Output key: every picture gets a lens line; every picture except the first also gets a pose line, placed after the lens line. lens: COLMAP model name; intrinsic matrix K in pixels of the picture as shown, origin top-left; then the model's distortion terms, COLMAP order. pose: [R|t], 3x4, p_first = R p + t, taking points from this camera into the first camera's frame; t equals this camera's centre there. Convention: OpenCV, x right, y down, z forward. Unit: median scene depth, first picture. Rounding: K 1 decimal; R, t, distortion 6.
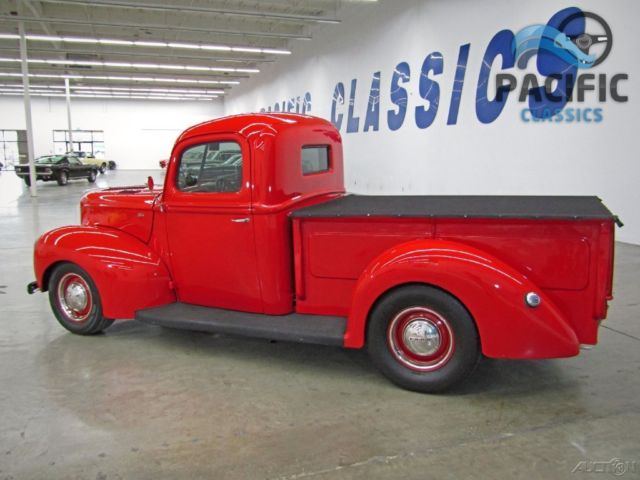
lens RADIAL K [[561.6, 0, 320.0], [0, 561.6, 240.0], [0, 0, 1]] dist [-0.009721, -0.006111]
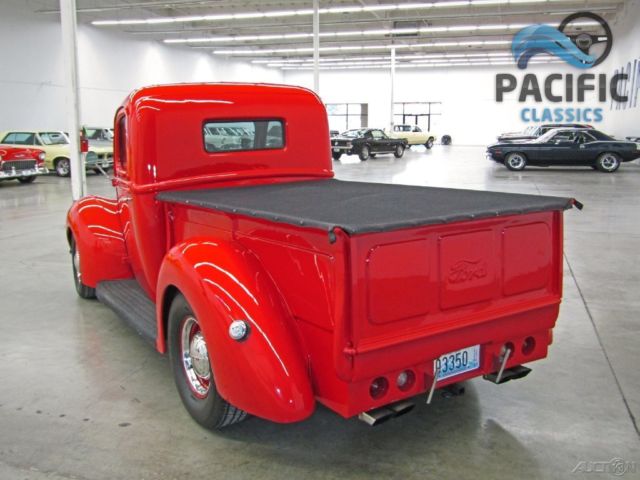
lens RADIAL K [[635.7, 0, 320.0], [0, 635.7, 240.0], [0, 0, 1]] dist [-0.014257, -0.008641]
pose [[0.812271, 0.101104, -0.574451, 0.595817], [-0.087540, 0.994839, 0.051310, -0.040383], [0.576674, 0.008610, 0.816929, 0.245524]]
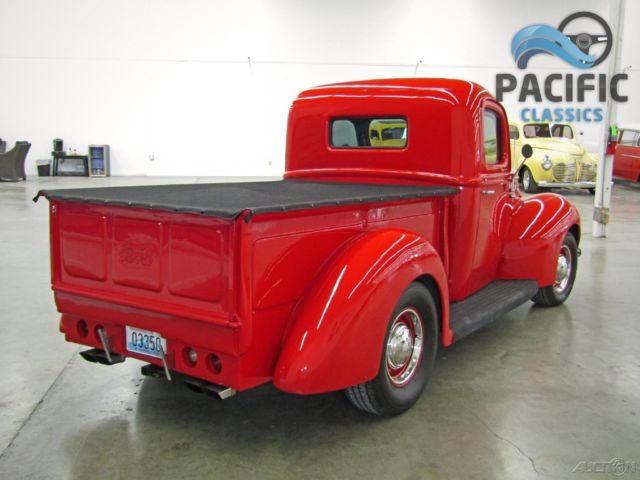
lens RADIAL K [[746.8, 0, 320.0], [0, 746.8, 240.0], [0, 0, 1]] dist [-0.013480, -0.003534]
pose [[-0.232188, 0.150024, -0.961032, 1.017470], [-0.163039, 0.968052, 0.190511, -0.172555], [0.958909, 0.200920, -0.200310, 1.075901]]
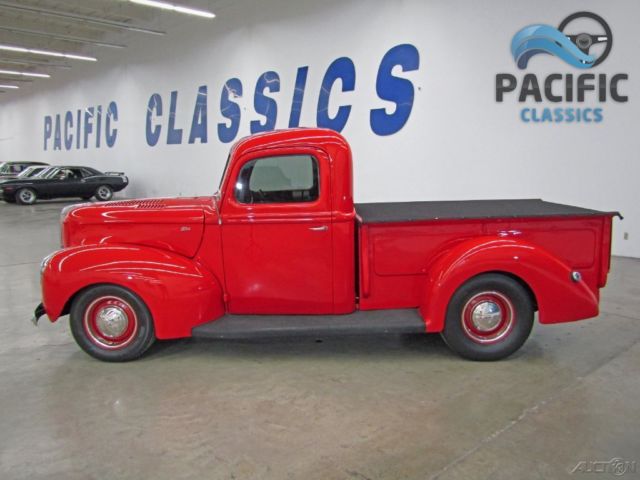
lens RADIAL K [[544.6, 0, 320.0], [0, 544.6, 240.0], [0, 0, 1]] dist [-0.009287, -0.004318]
pose [[0.910939, -0.054149, 0.408972, -0.448461], [0.060468, 0.998167, -0.002525, -0.008109], [-0.408086, 0.027030, 0.912543, 0.042446]]
